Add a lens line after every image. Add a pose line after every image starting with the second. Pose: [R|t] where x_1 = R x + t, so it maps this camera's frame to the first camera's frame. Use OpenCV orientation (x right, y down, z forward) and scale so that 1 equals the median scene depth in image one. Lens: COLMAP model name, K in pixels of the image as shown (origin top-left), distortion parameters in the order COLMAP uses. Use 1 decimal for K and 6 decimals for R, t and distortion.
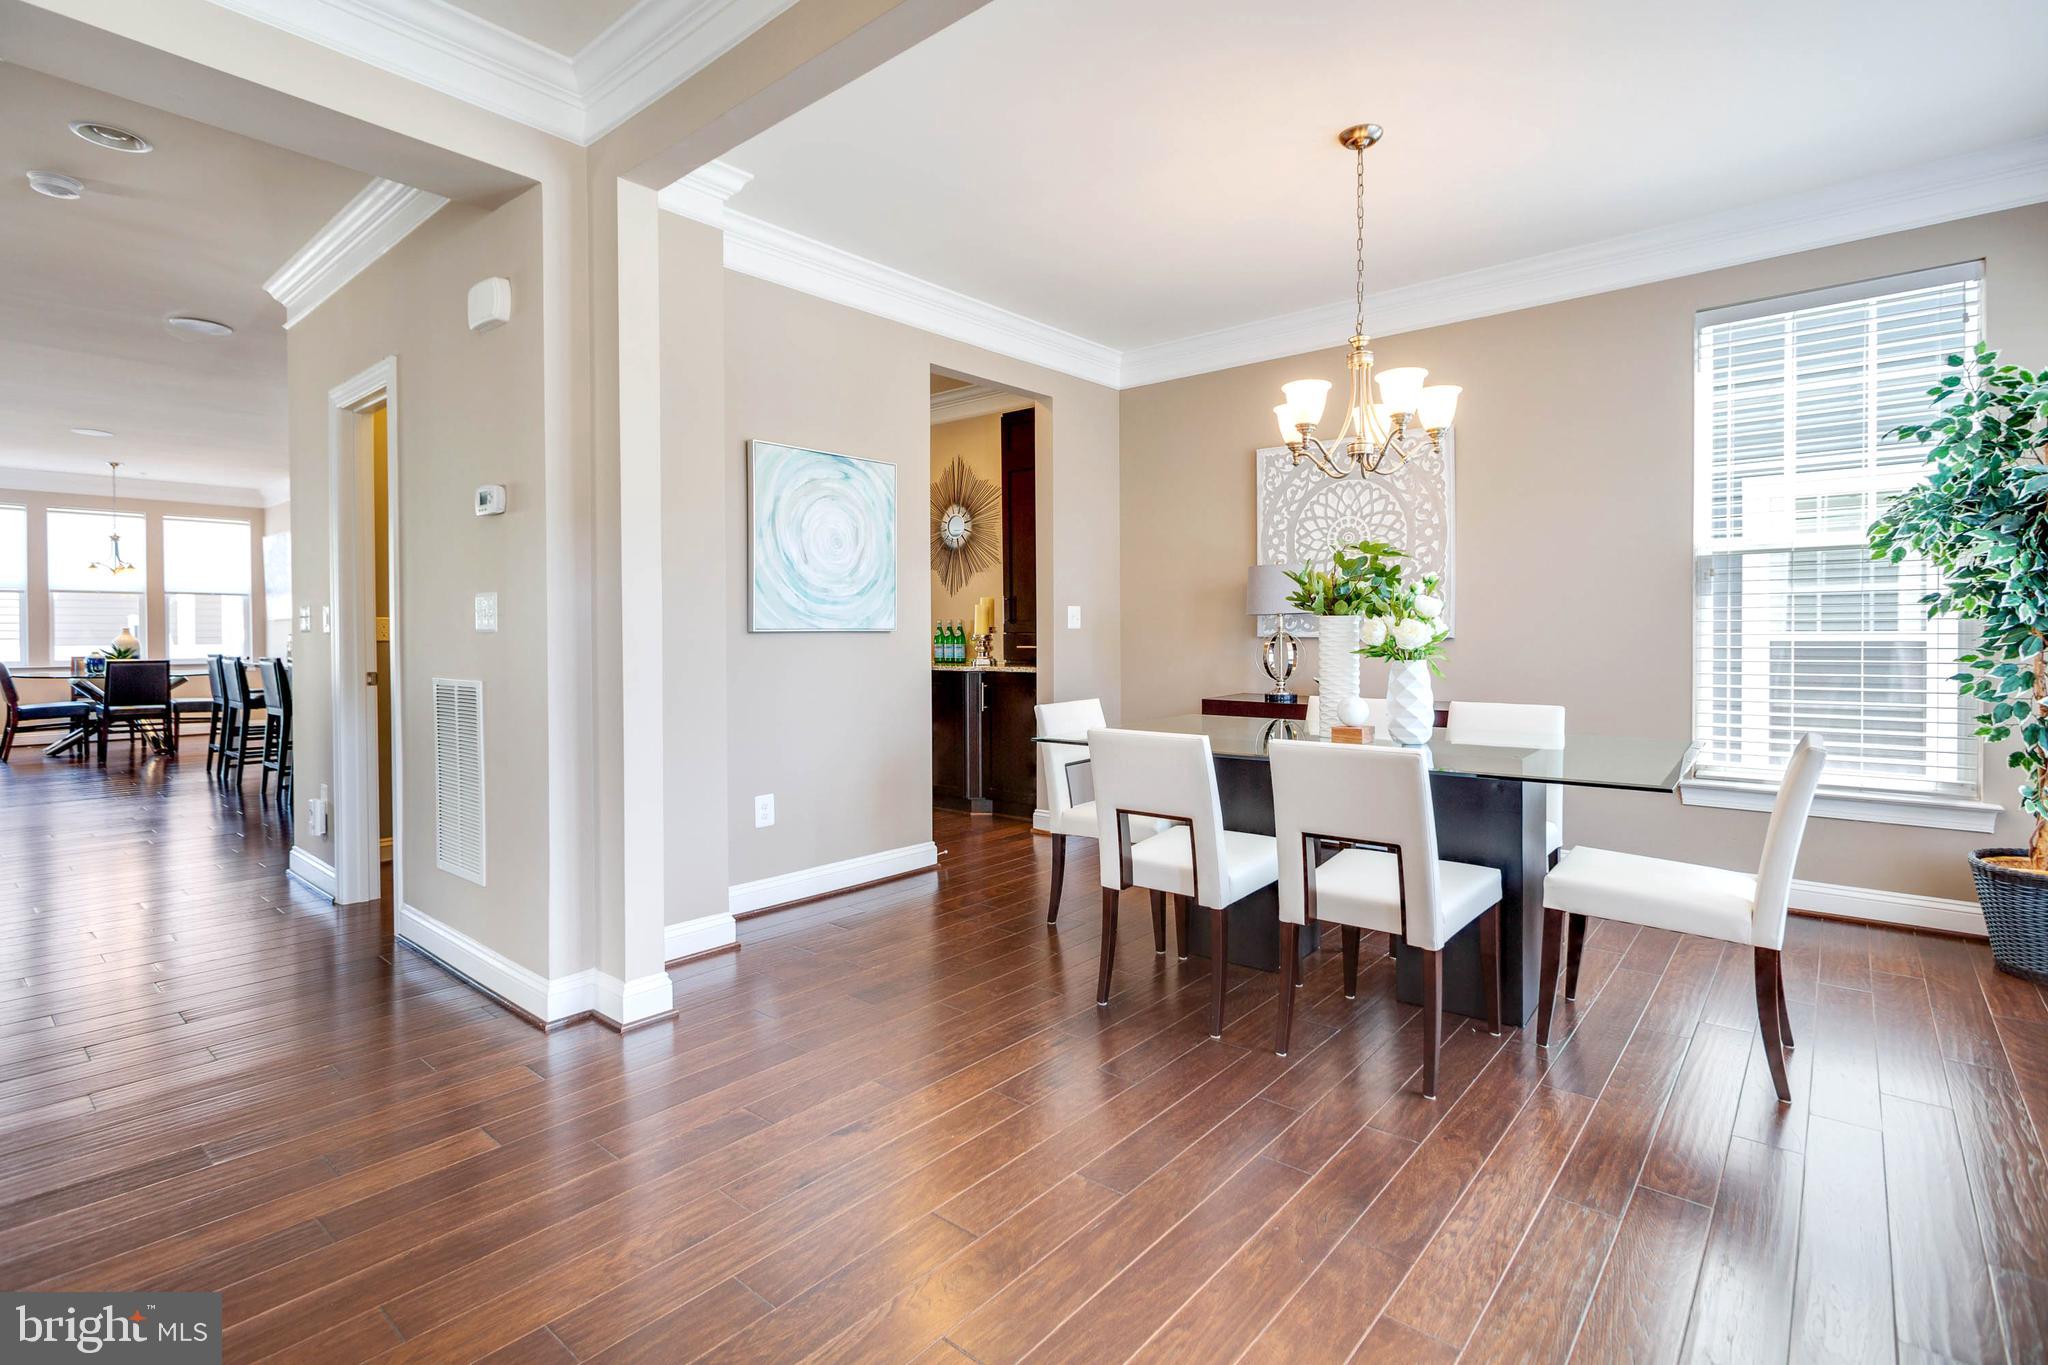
lens RADIAL K [[969.7, 0, 1015.9], [0, 969.7, 649.2], [0, 0, 1]] dist [-0.007507, 0.007068]
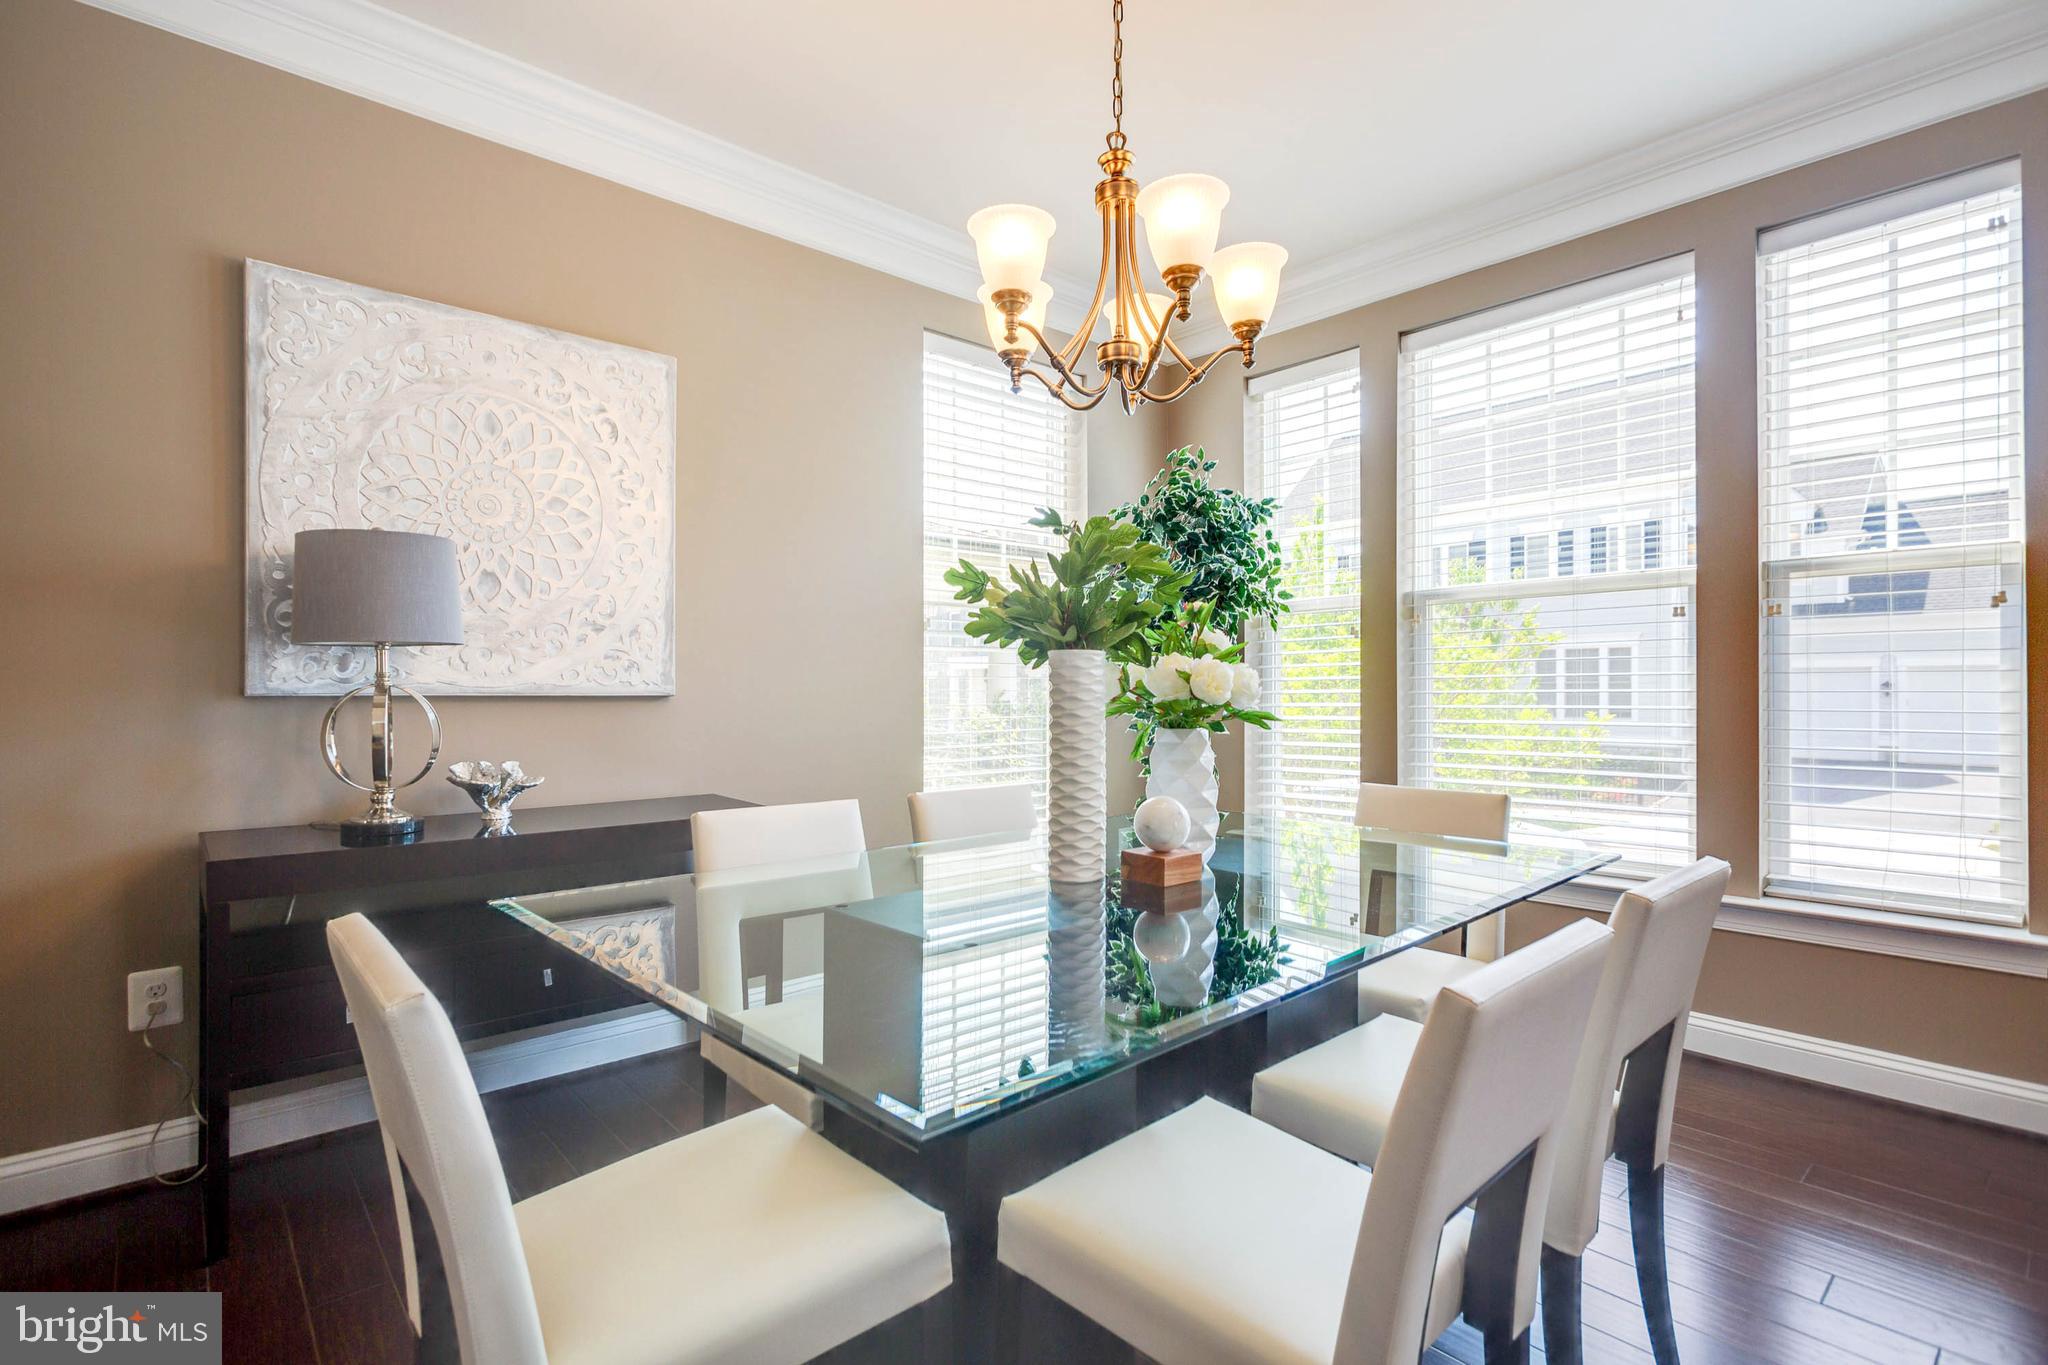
lens RADIAL K [[969.7, 0, 1003.8], [0, 969.7, 715.2], [0, 0, 1]] dist [-0.007507, 0.007068]
pose [[0.136944, -0.019693, 0.990383, -0.168174], [0.019310, 0.999665, 0.017208, -0.006695], [-0.990391, 0.016768, 0.137278, 0.776045]]
